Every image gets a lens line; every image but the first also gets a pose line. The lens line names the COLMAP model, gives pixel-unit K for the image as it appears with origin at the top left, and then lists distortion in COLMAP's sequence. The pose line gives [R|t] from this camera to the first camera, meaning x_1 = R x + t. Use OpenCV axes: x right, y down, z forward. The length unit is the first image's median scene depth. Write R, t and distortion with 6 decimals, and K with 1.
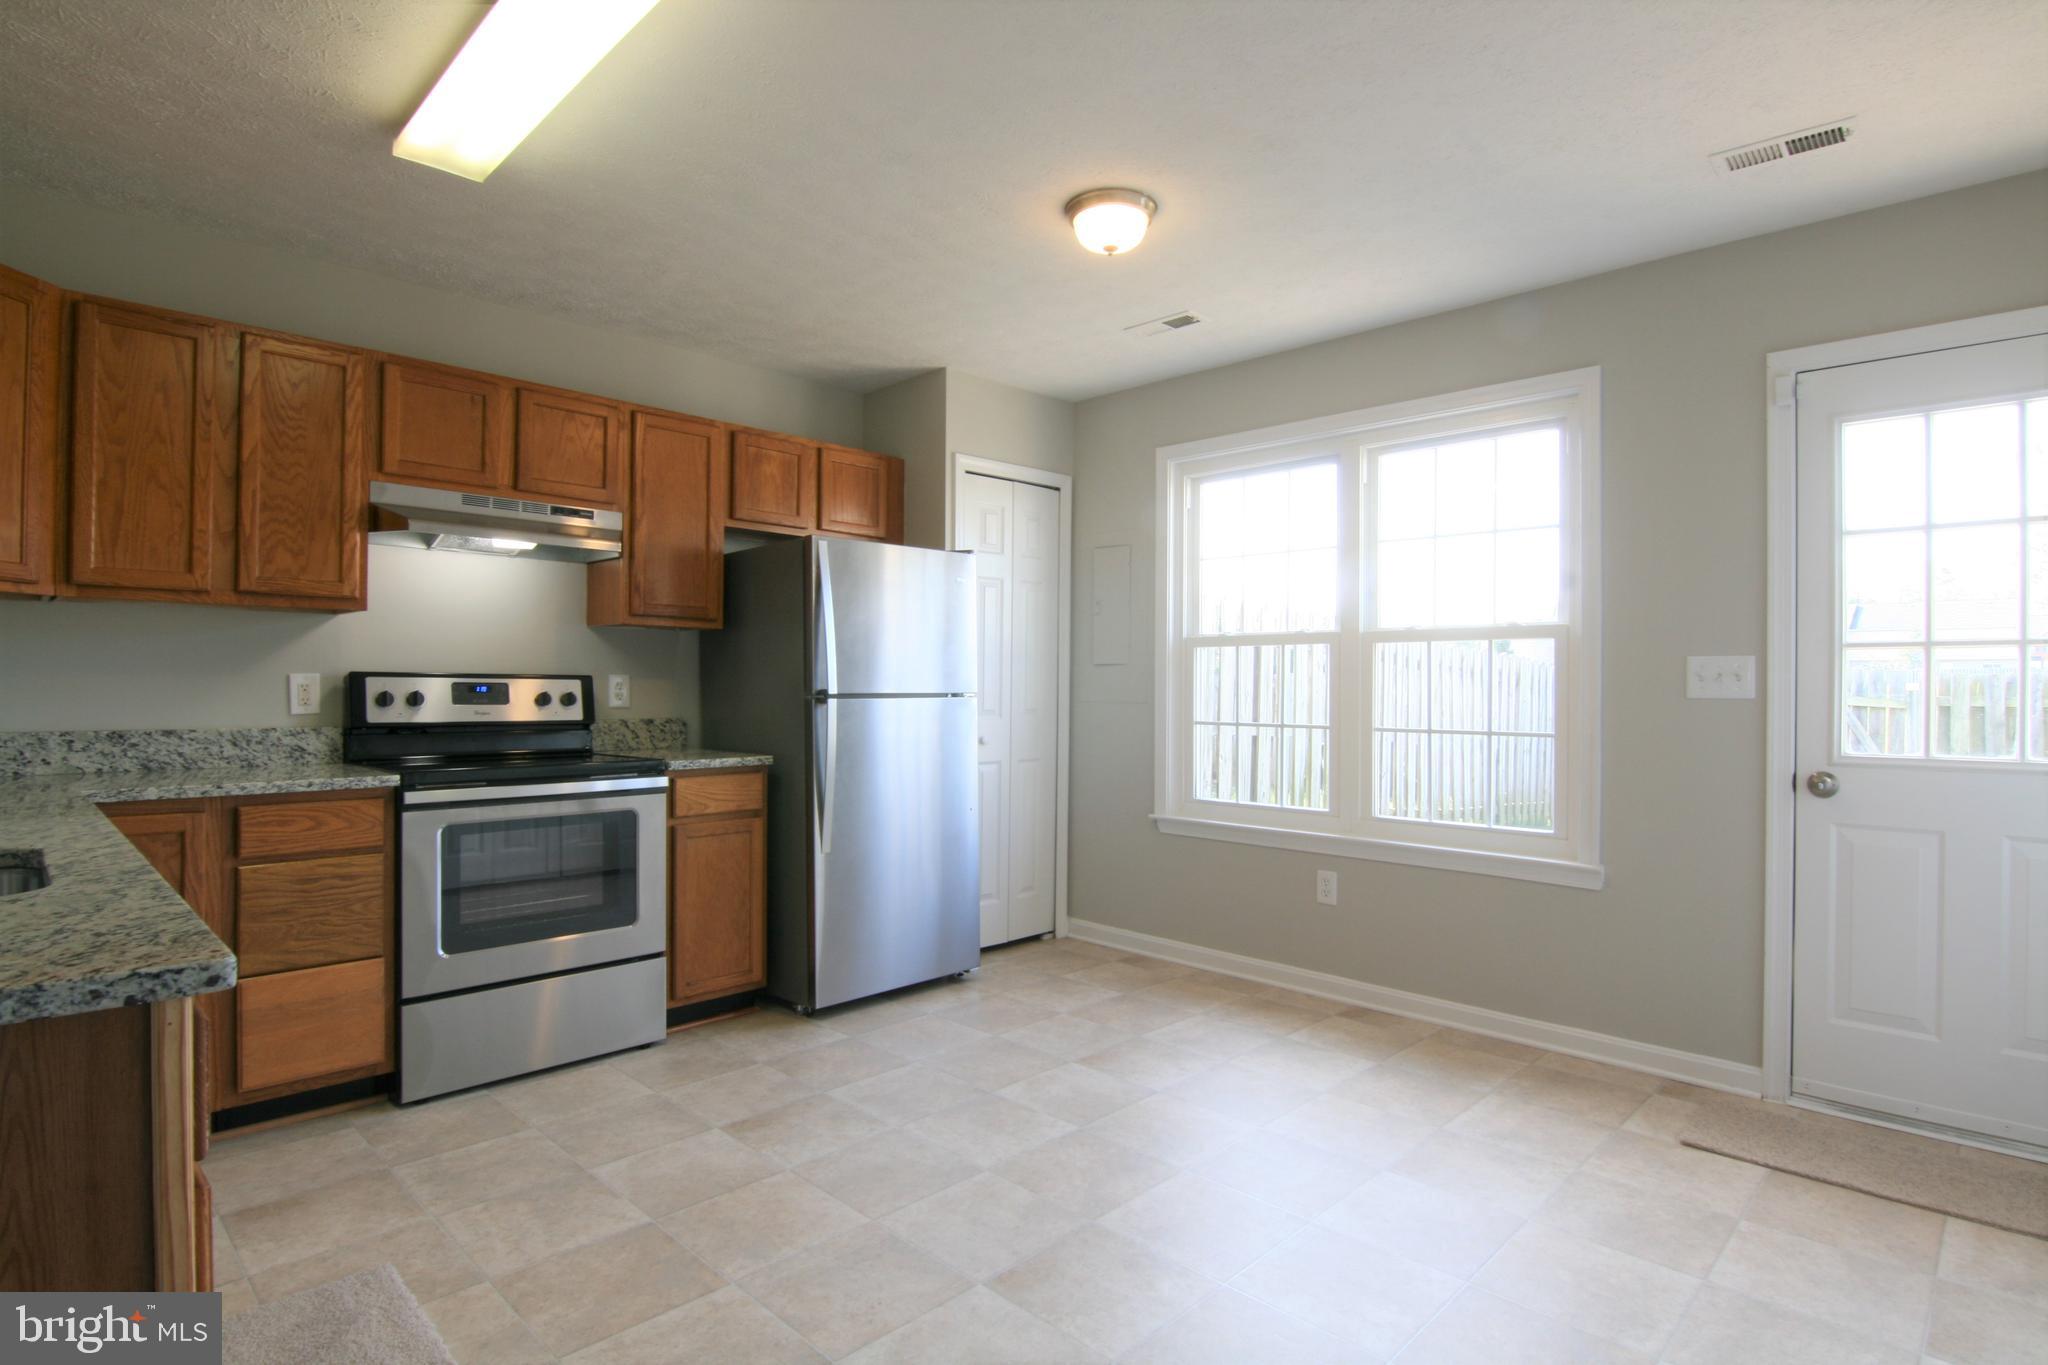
lens RADIAL K [[1047.5, 0, 1032.7], [0, 1047.5, 684.2], [0, 0, 1]] dist [-0.005254, -0.011373]
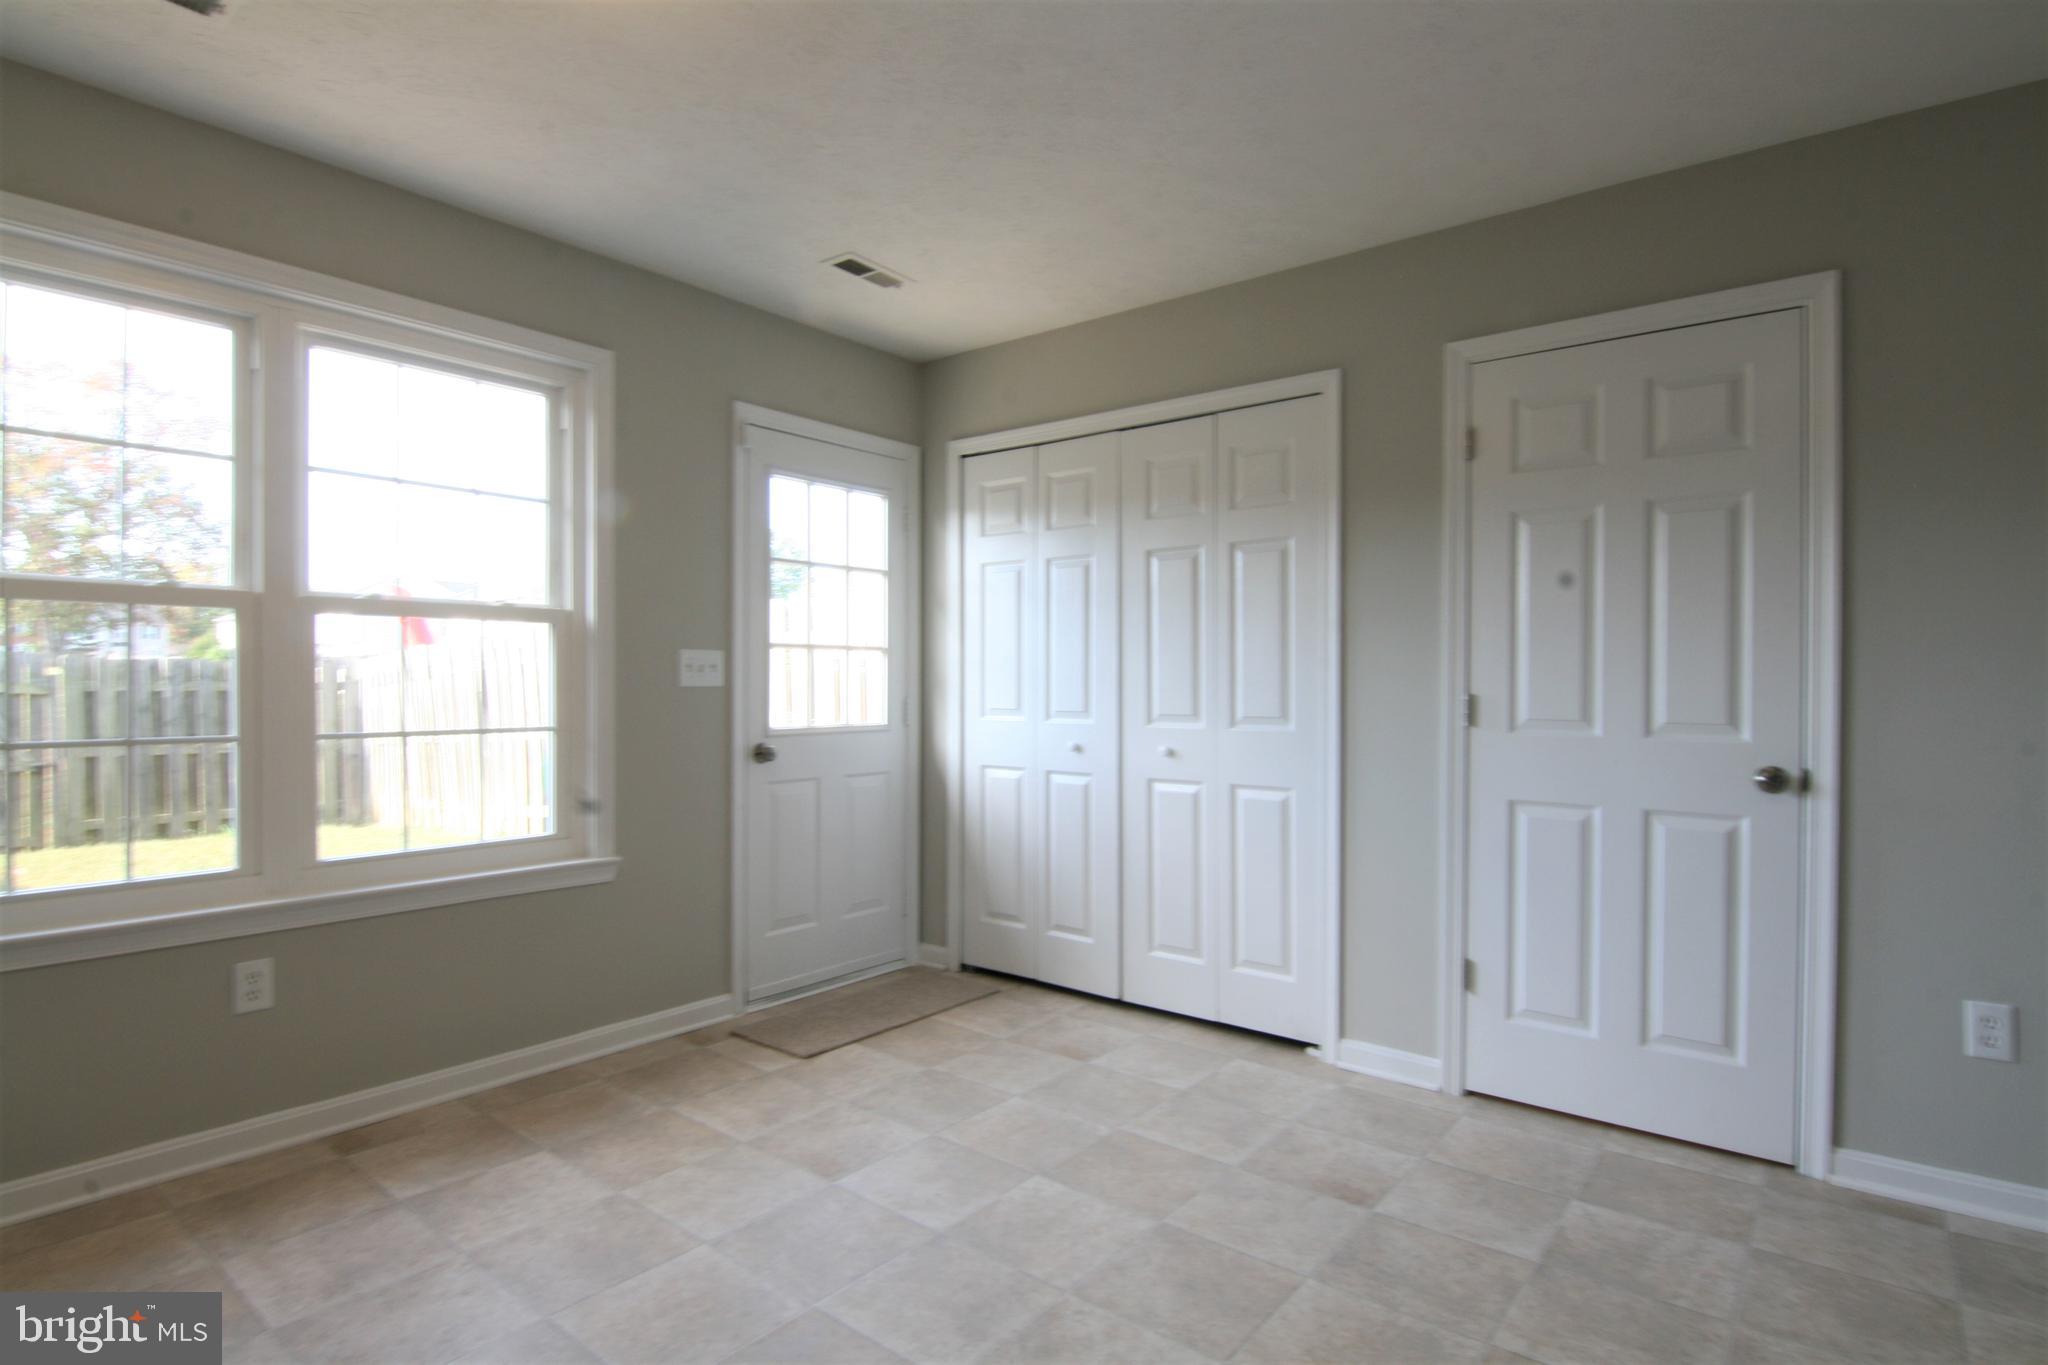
lens RADIAL K [[1047.5, 0, 1028.5], [0, 1047.5, 712.9], [0, 0, 1]] dist [-0.005254, -0.011373]
pose [[-0.096306, -0.034943, 0.994738, -0.657346], [-0.009074, 0.999373, 0.034227, -0.001687], [-0.995310, -0.005730, -0.096563, 0.868658]]
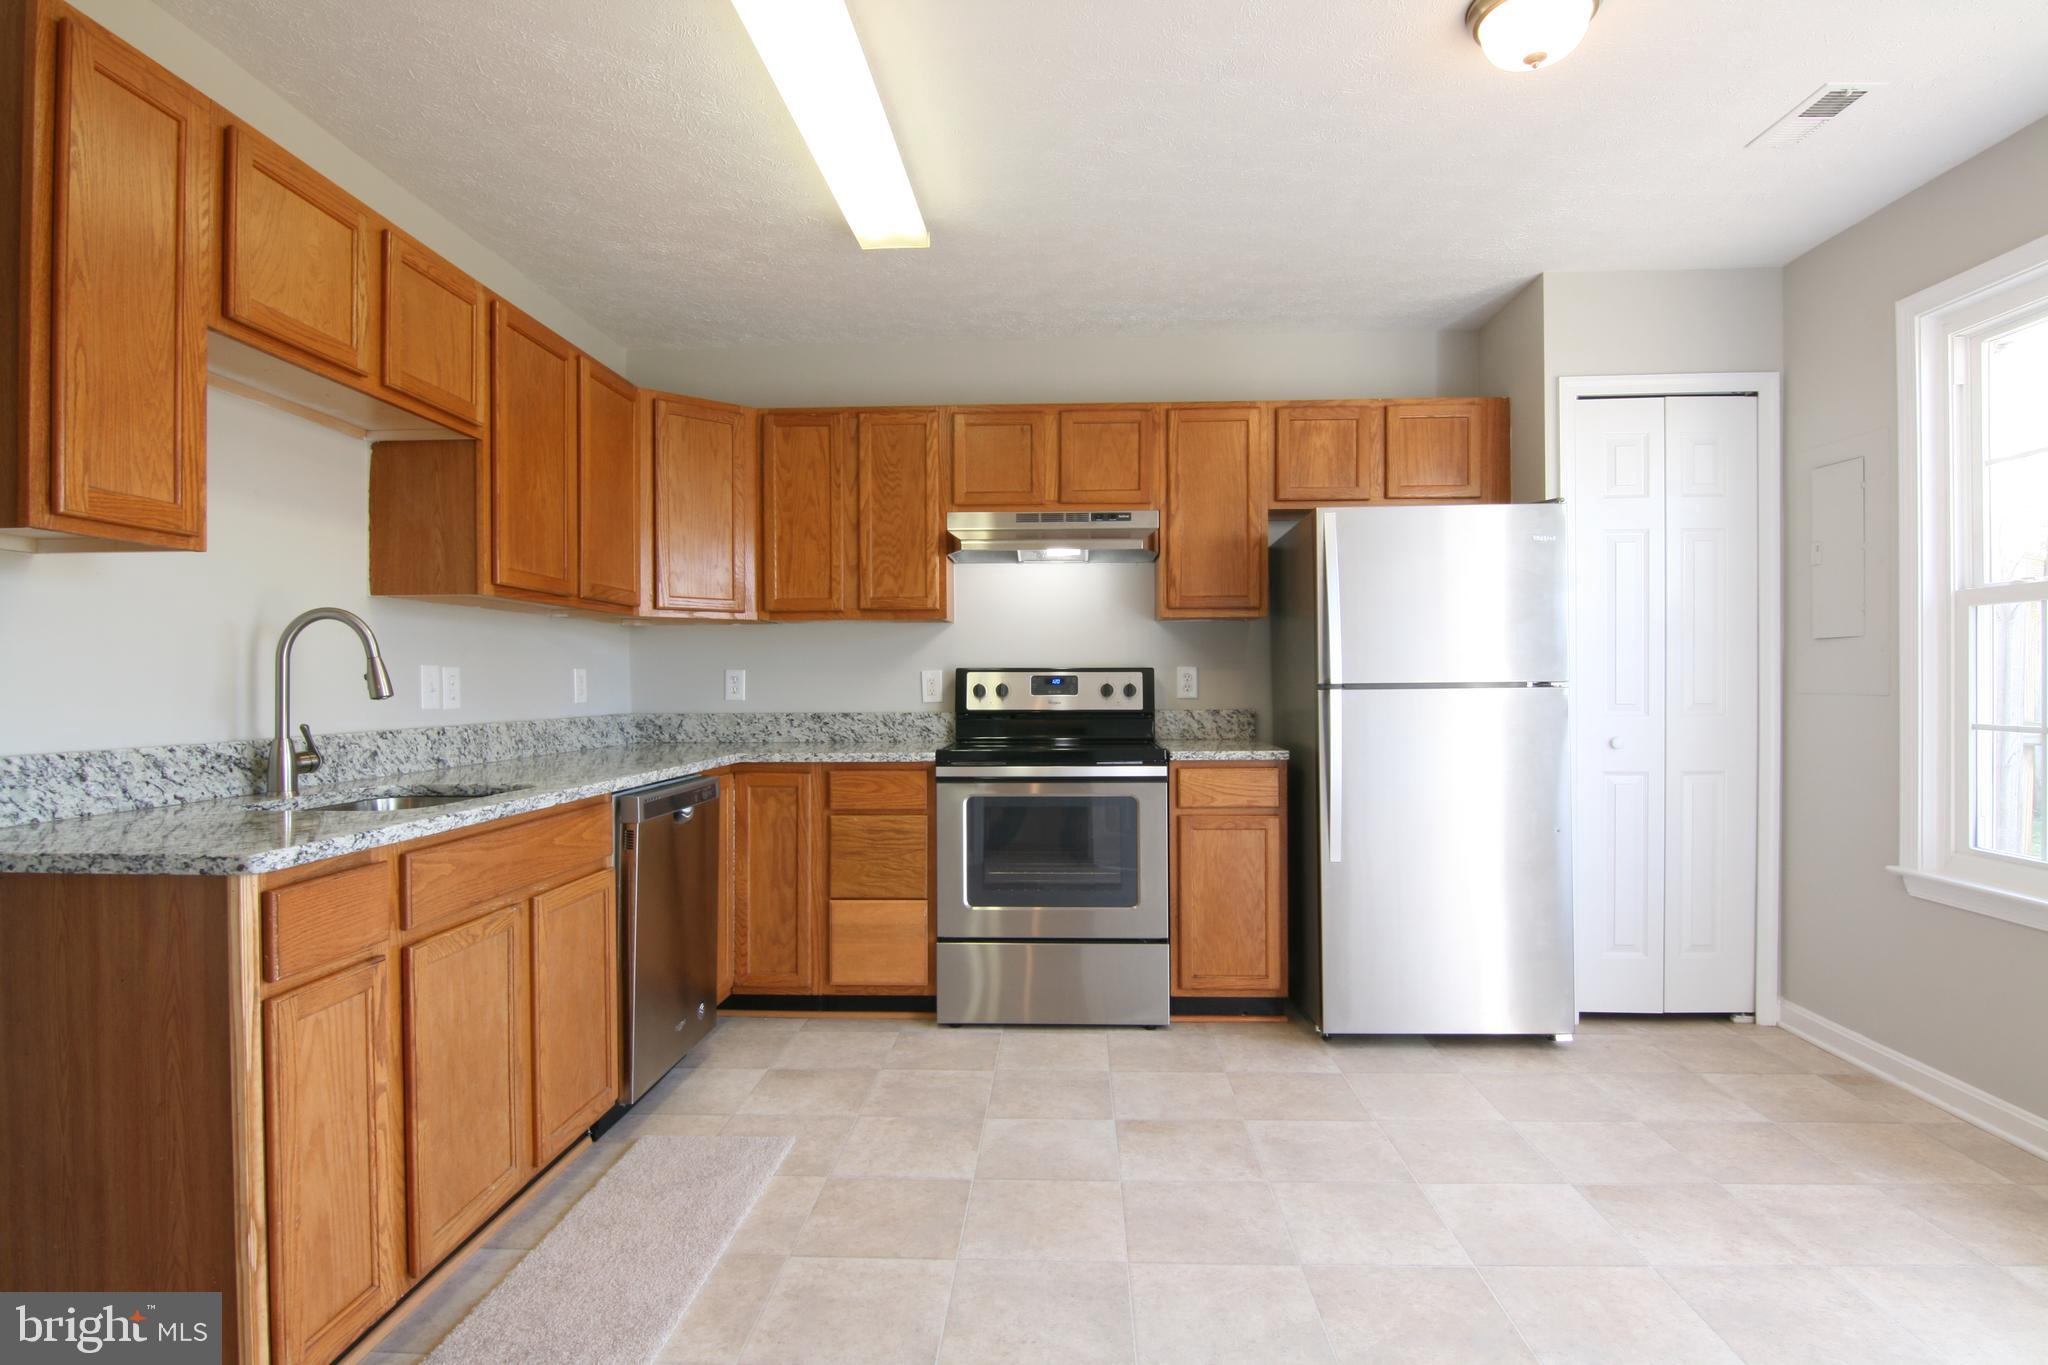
lens RADIAL K [[1047.5, 0, 1028.8], [0, 1047.5, 684.7], [0, 0, 1]] dist [-0.005254, -0.011373]
pose [[0.666352, -0.005609, -0.745616, 0.306923], [0.011641, 0.999928, 0.002882, 0.004671], [0.745547, -0.010600, 0.666369, 0.219332]]
